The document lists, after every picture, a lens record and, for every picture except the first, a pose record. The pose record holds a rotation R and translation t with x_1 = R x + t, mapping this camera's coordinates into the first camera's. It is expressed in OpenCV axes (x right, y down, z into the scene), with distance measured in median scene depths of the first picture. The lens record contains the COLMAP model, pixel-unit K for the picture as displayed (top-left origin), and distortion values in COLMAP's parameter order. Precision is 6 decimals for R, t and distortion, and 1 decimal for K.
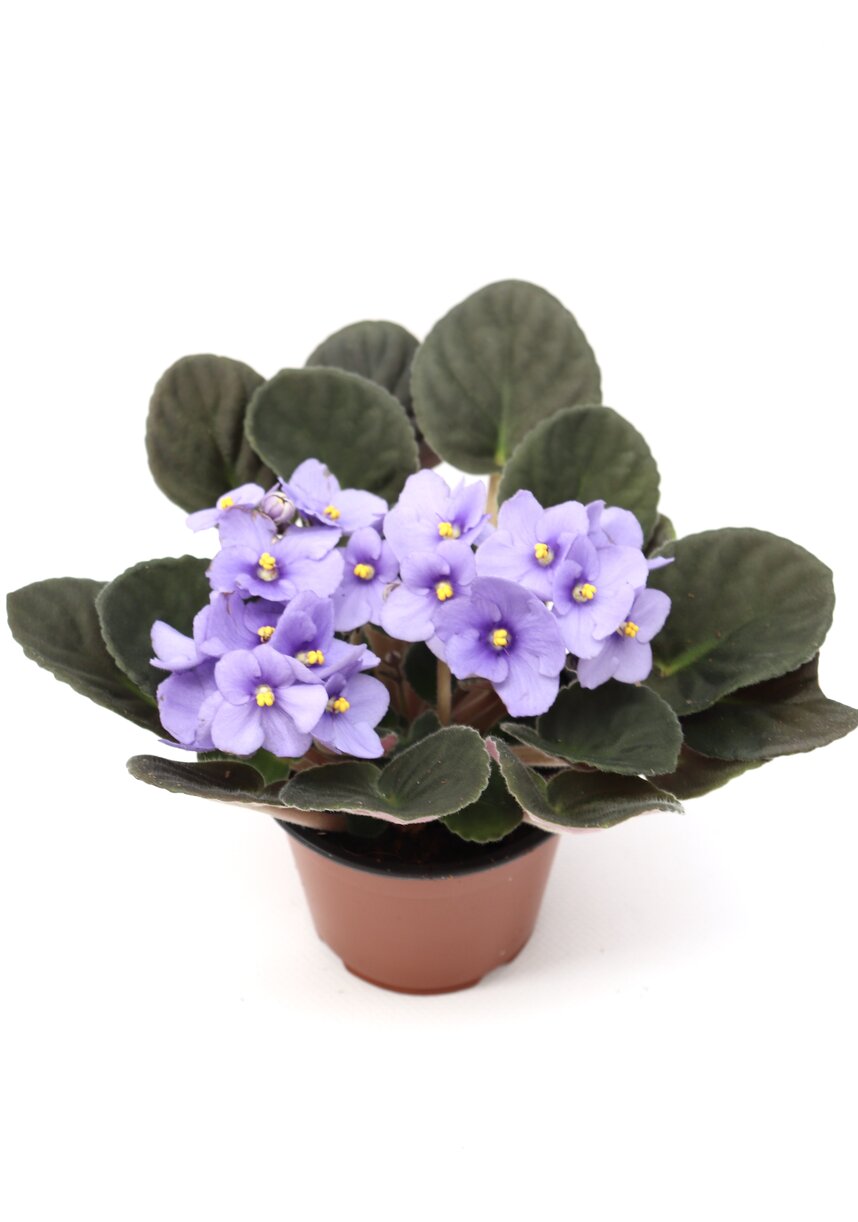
lens RADIAL K [[2459.9, 0, 429.0], [0, 2459.9, 611.0], [0, 0, 1]] dist [0.086472, 0.110709]
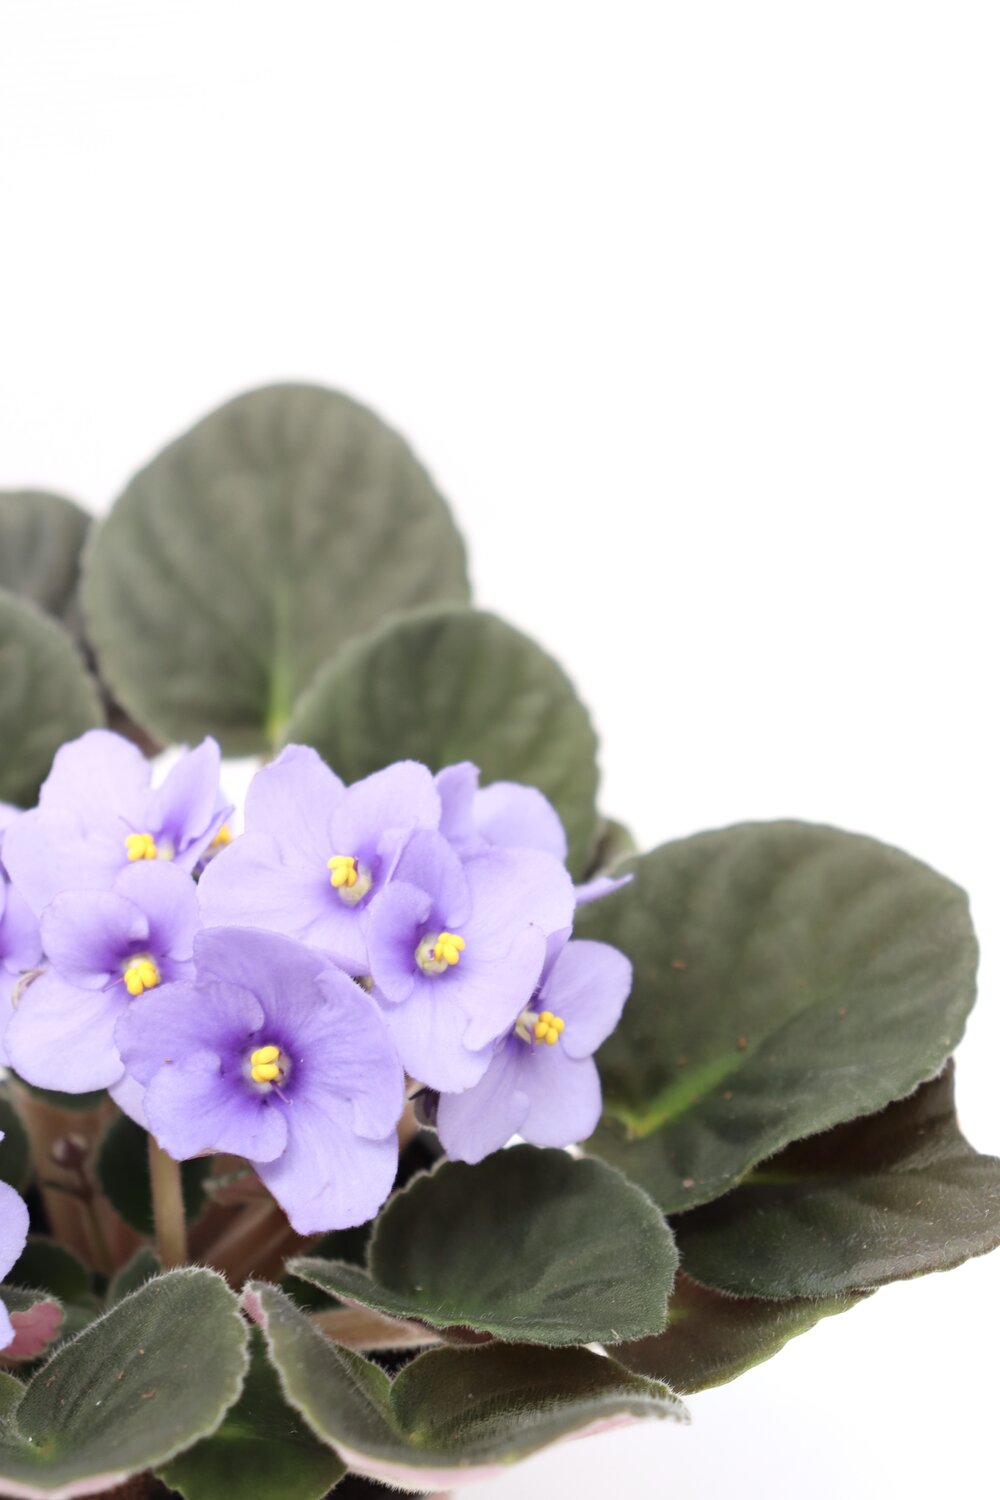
lens RADIAL K [[4275.1, 0, 500.0], [0, 4275.1, 750.0], [0, 0, 1]] dist [0.448365, -2.160905]
pose [[0.995950, -0.065661, 0.061411, 0.026412], [0.070778, 0.993843, -0.085247, 0.022997], [-0.055435, 0.089249, 0.994465, 0.191049]]
